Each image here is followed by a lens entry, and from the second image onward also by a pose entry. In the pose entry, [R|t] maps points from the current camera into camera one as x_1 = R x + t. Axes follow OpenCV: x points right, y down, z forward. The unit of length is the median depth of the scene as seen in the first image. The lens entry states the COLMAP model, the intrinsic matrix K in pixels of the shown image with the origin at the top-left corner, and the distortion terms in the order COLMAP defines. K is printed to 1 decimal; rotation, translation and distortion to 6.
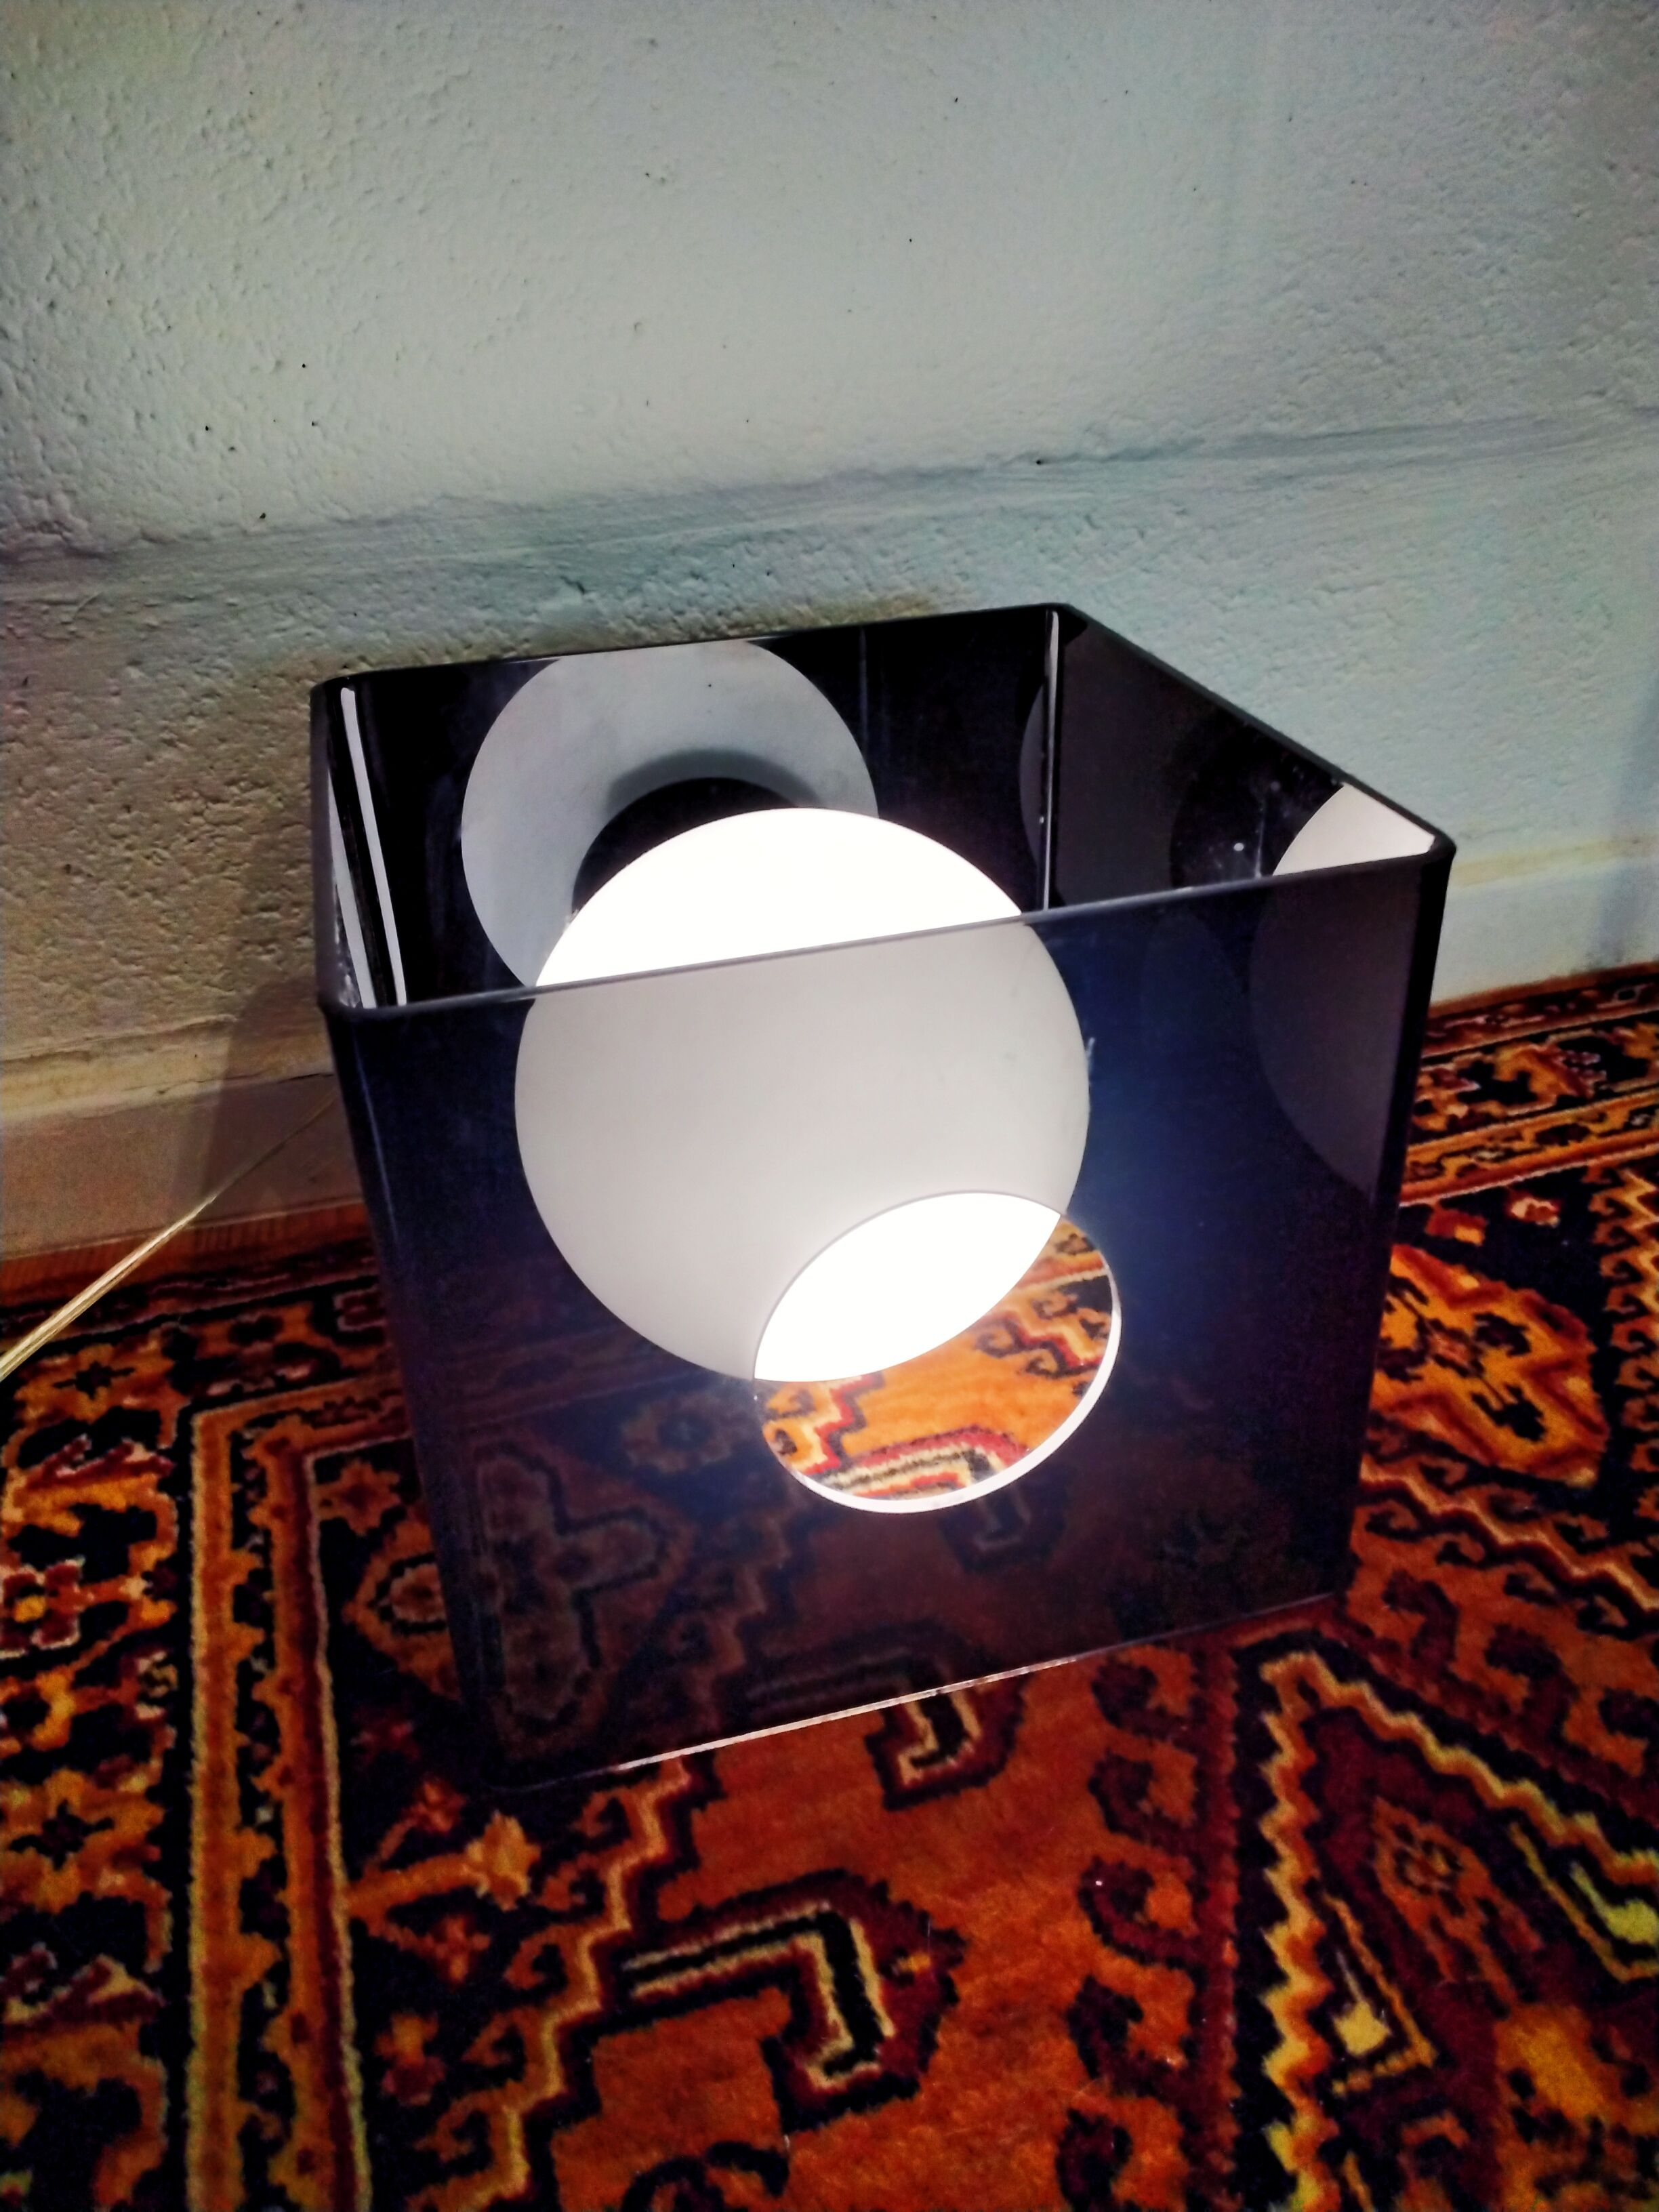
lens RADIAL K [[1744.6, 0, 829.5], [0, 1744.6, 1106.0], [0, 0, 1]] dist [0.079245, -0.196107]
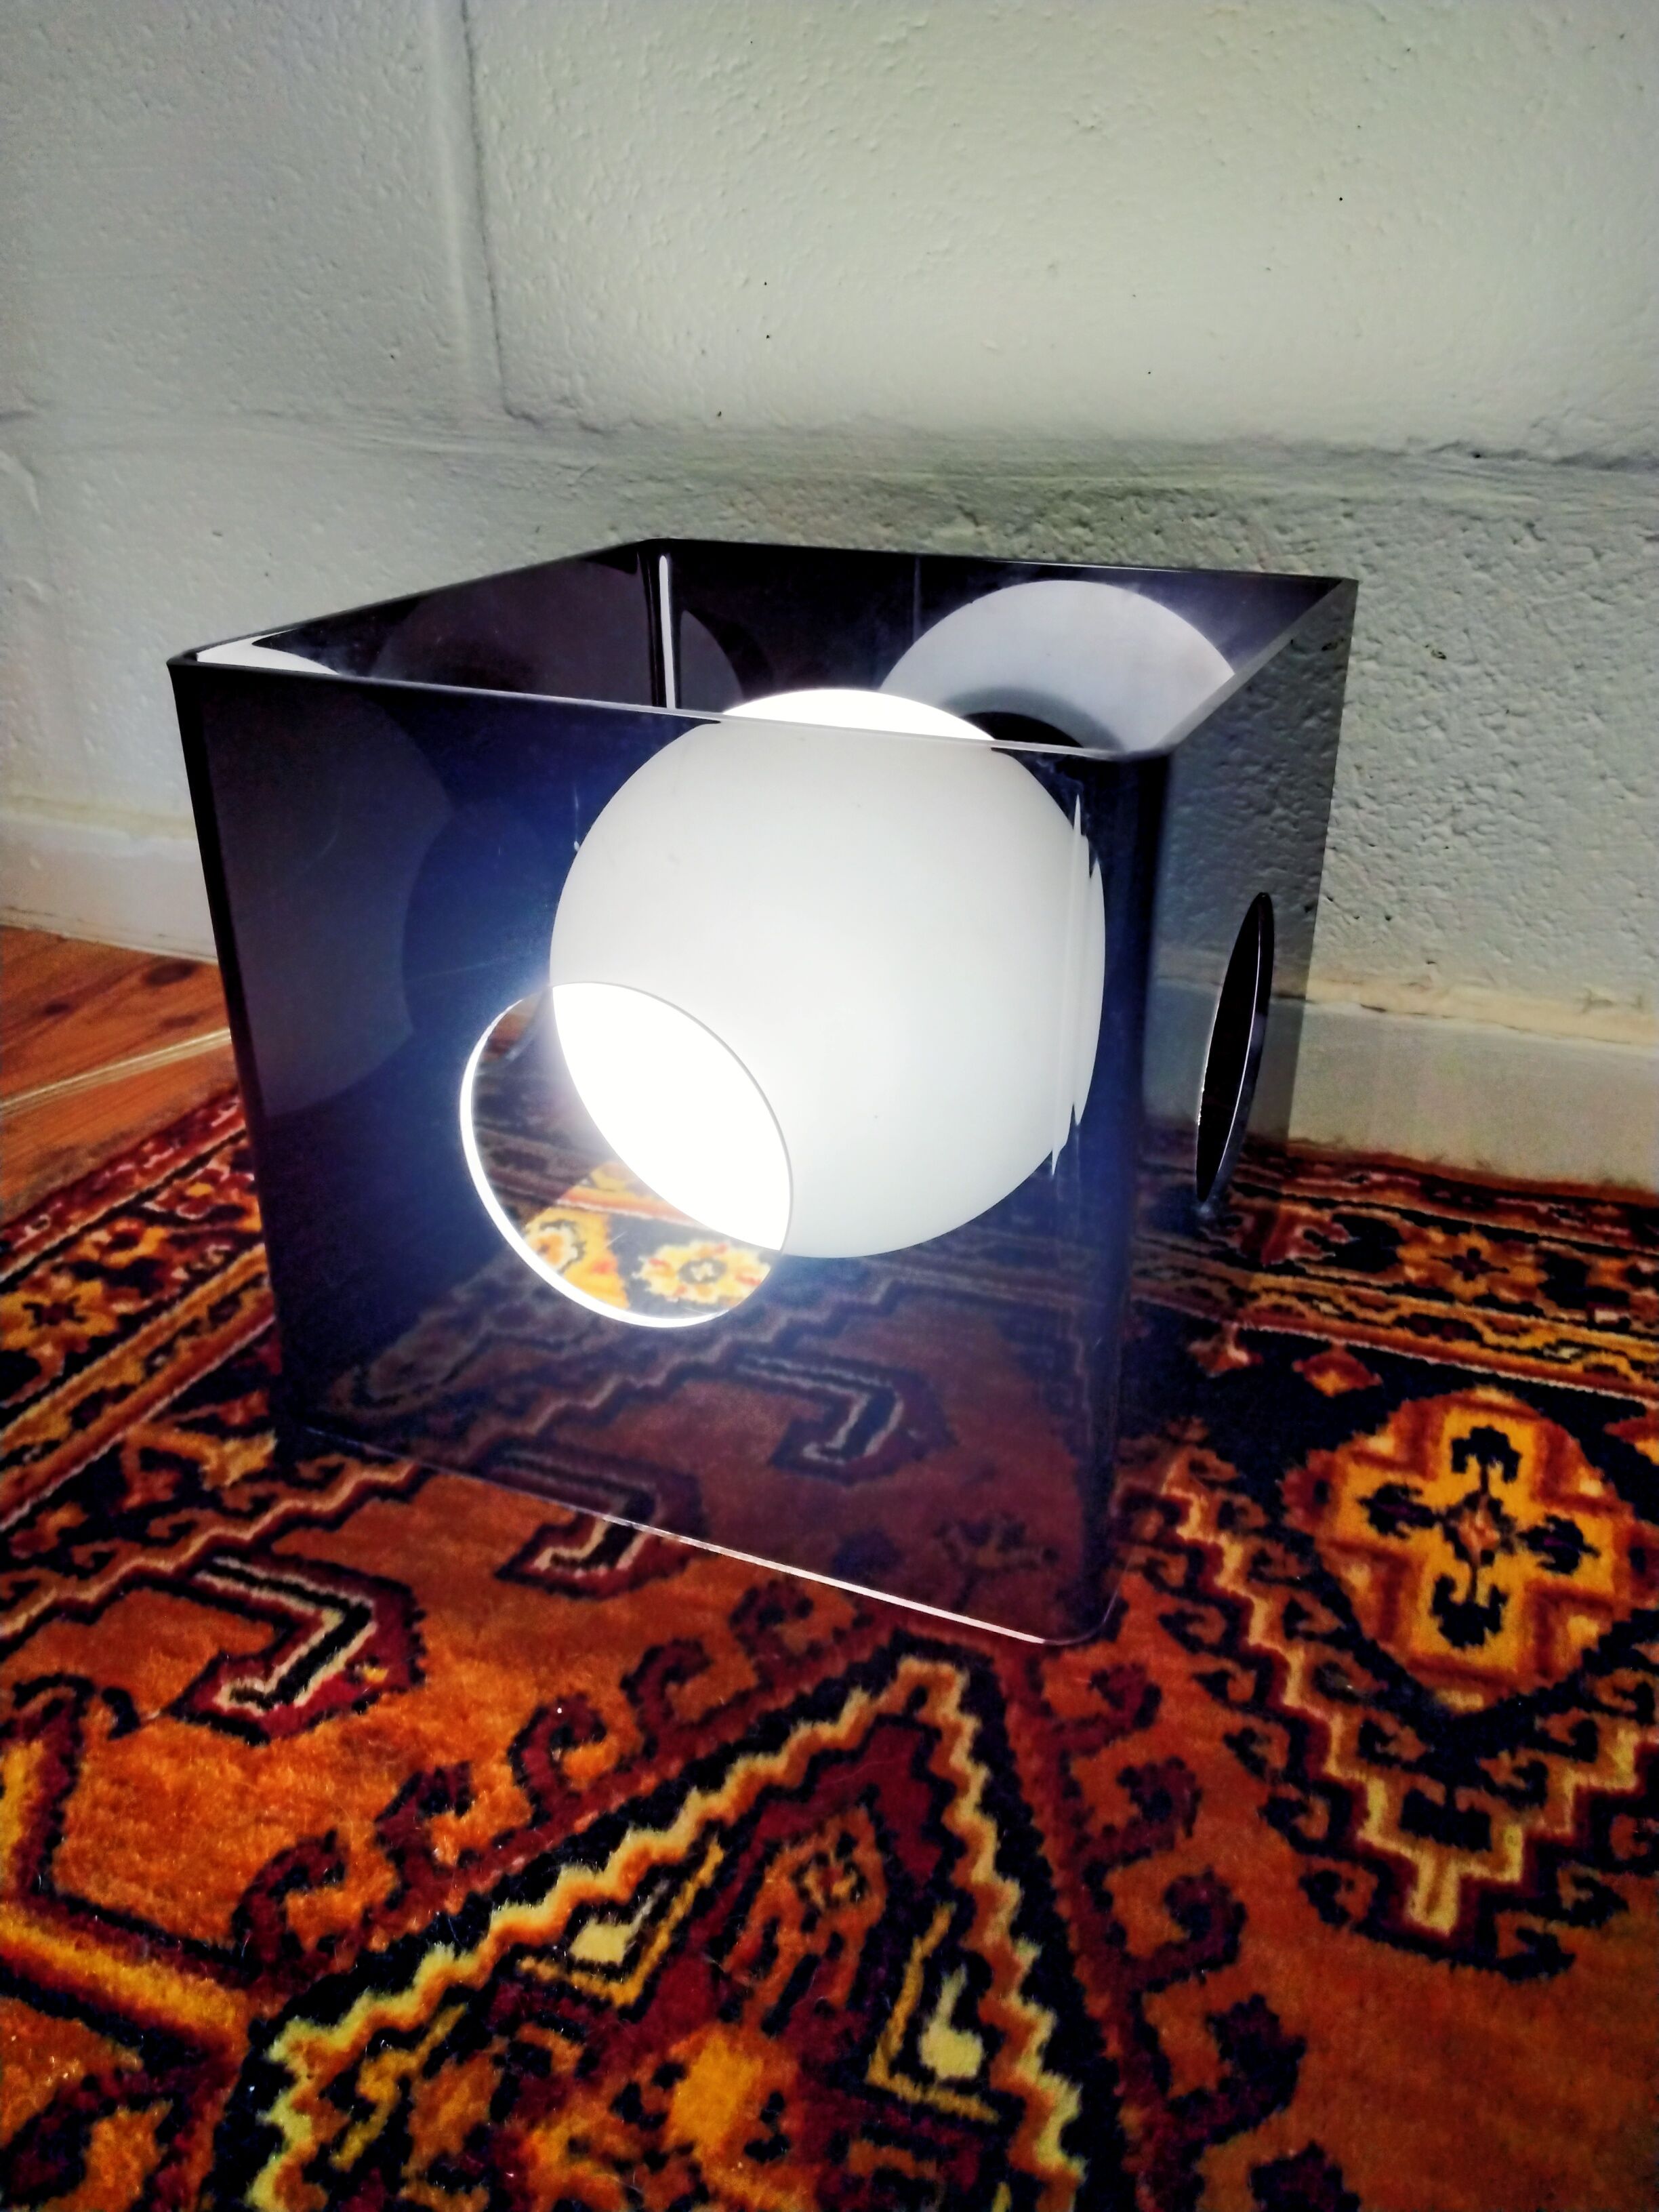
lens RADIAL K [[1751.4, 0, 825.5], [0, 1751.4, 1098.6], [0, 0, 1]] dist [0.126472, -0.326156]
pose [[0.778746, 0.295769, -0.553242, 0.514327], [-0.334591, 0.941802, 0.032525, 0.026717], [0.530664, 0.159781, 0.832386, 0.142674]]
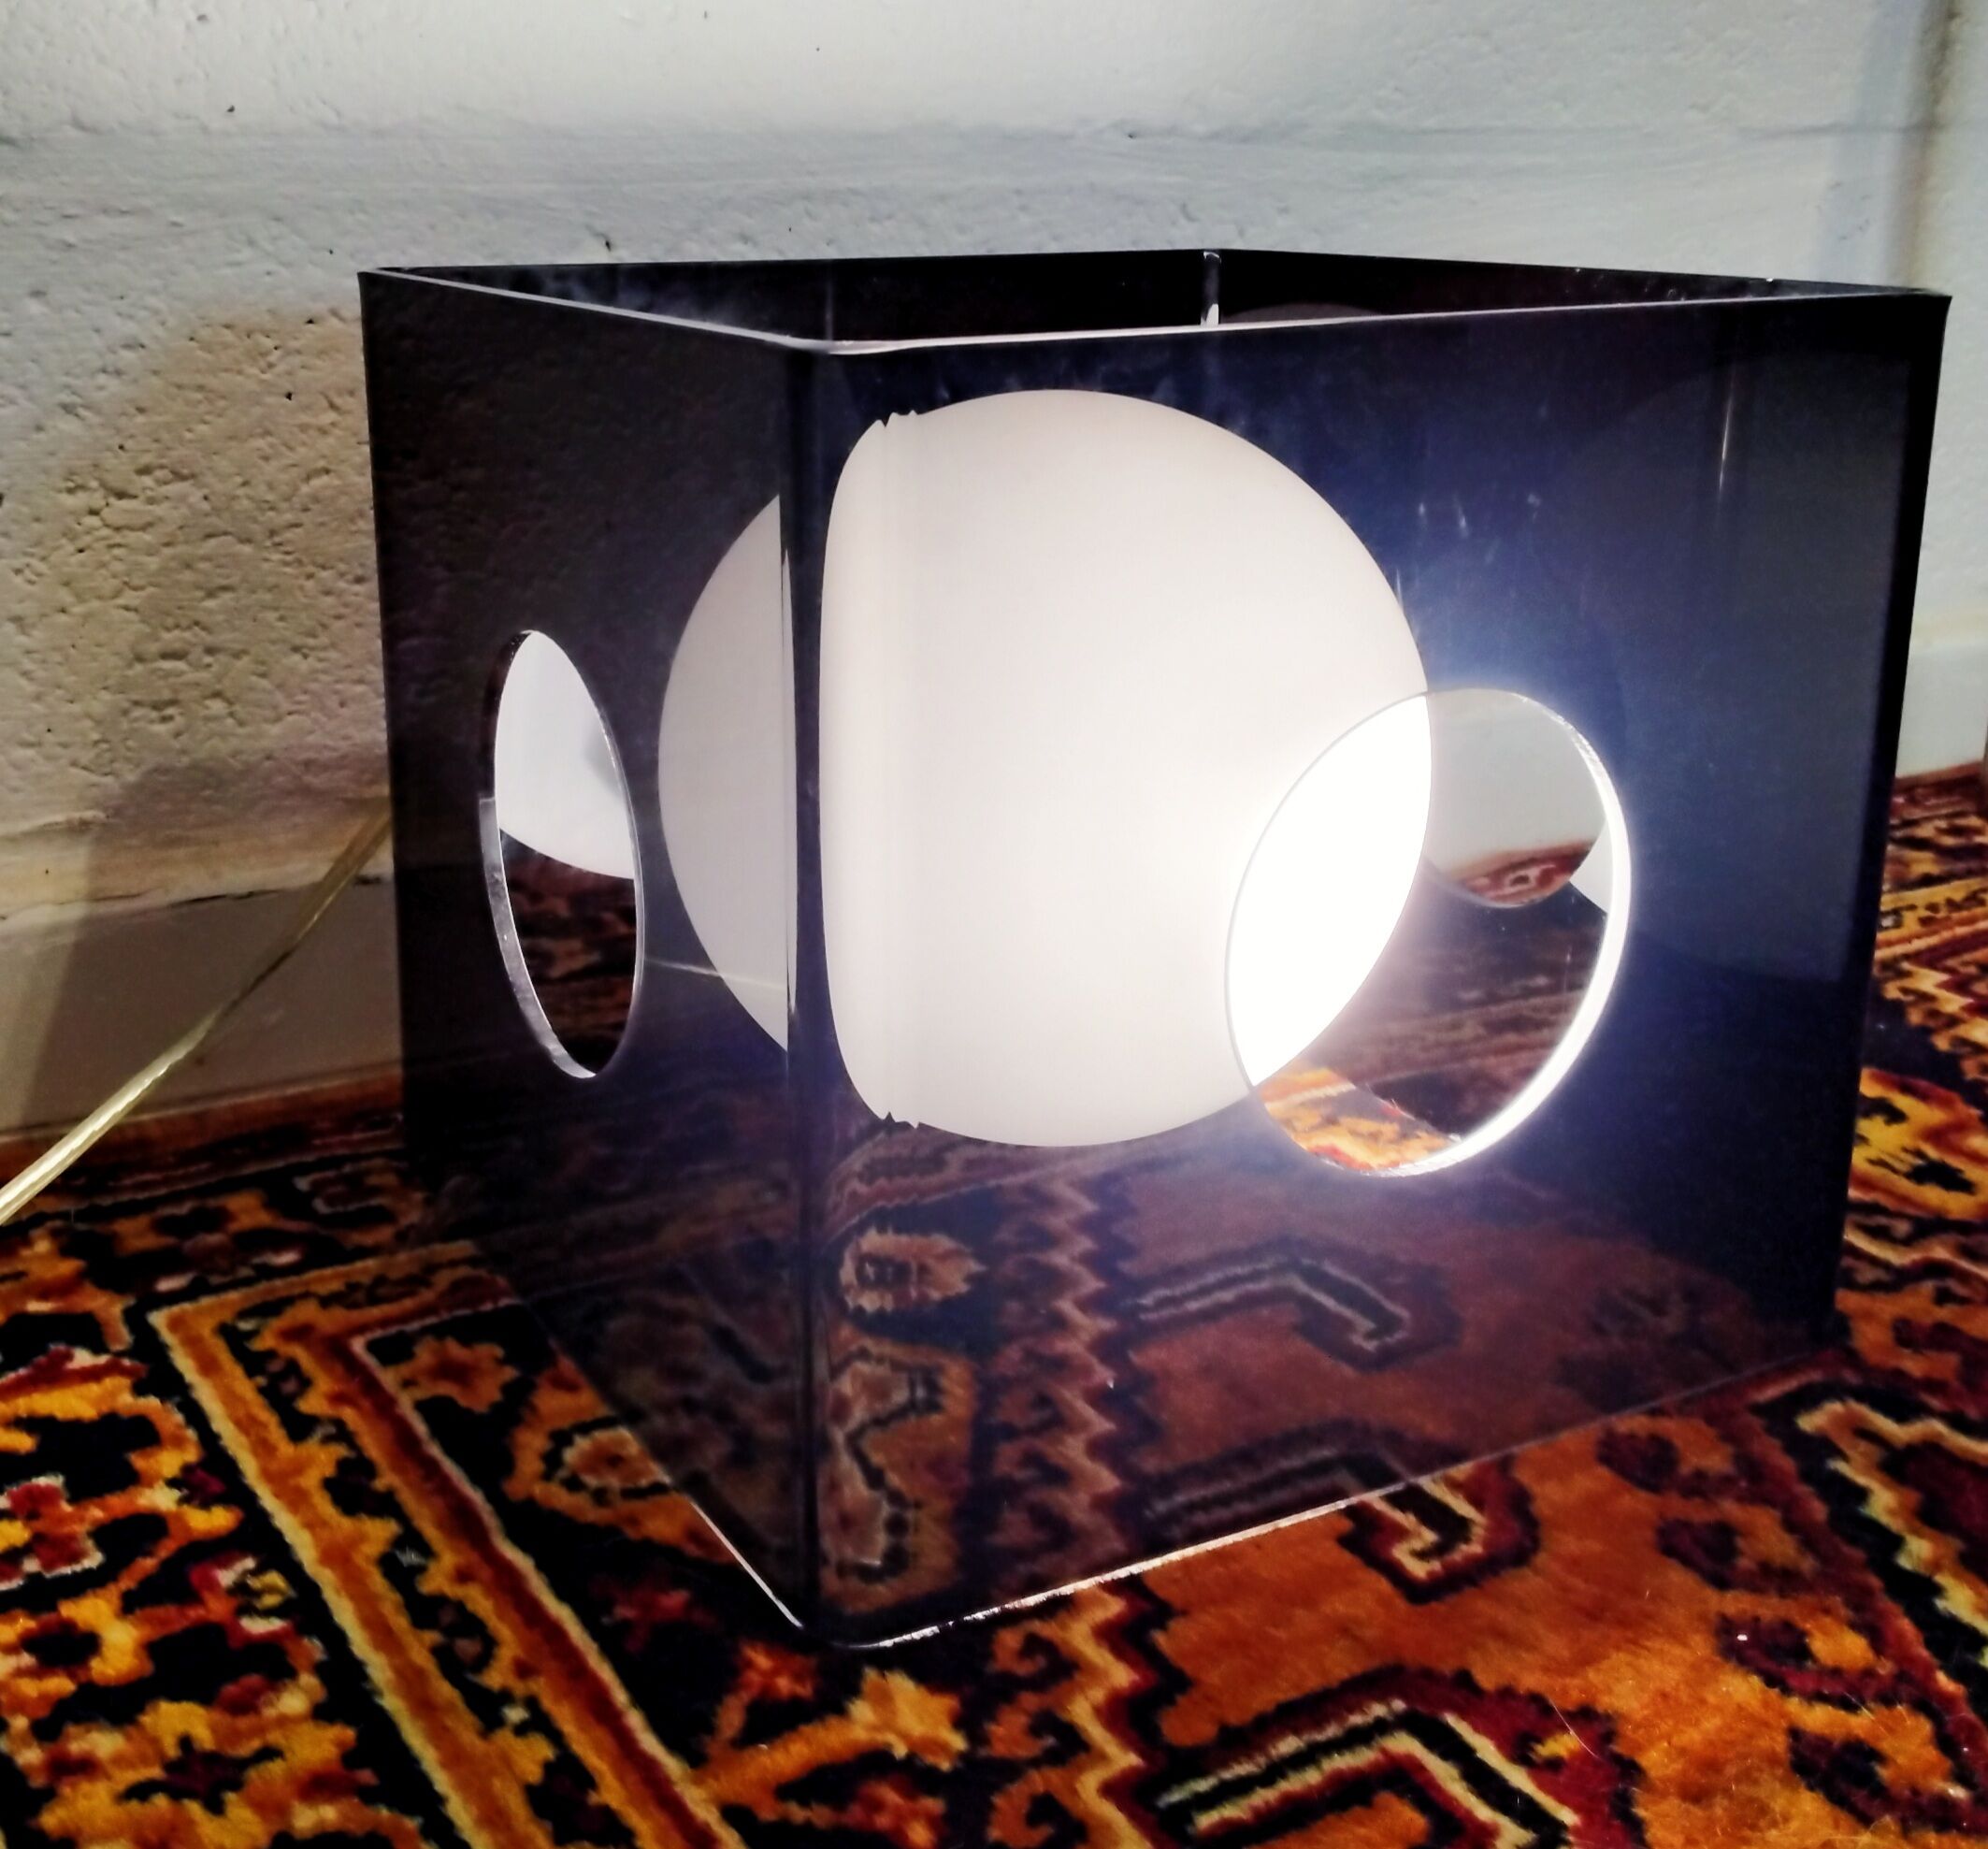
lens RADIAL K [[2408.7, 0, 851.1], [0, 2408.7, 799.8], [0, 0, 1]] dist [0.112168, -0.259379]
pose [[0.976566, -0.021390, 0.214151, -0.295641], [0.075245, 0.966185, -0.246628, 0.235915], [-0.201634, 0.256963, 0.945153, 0.027425]]
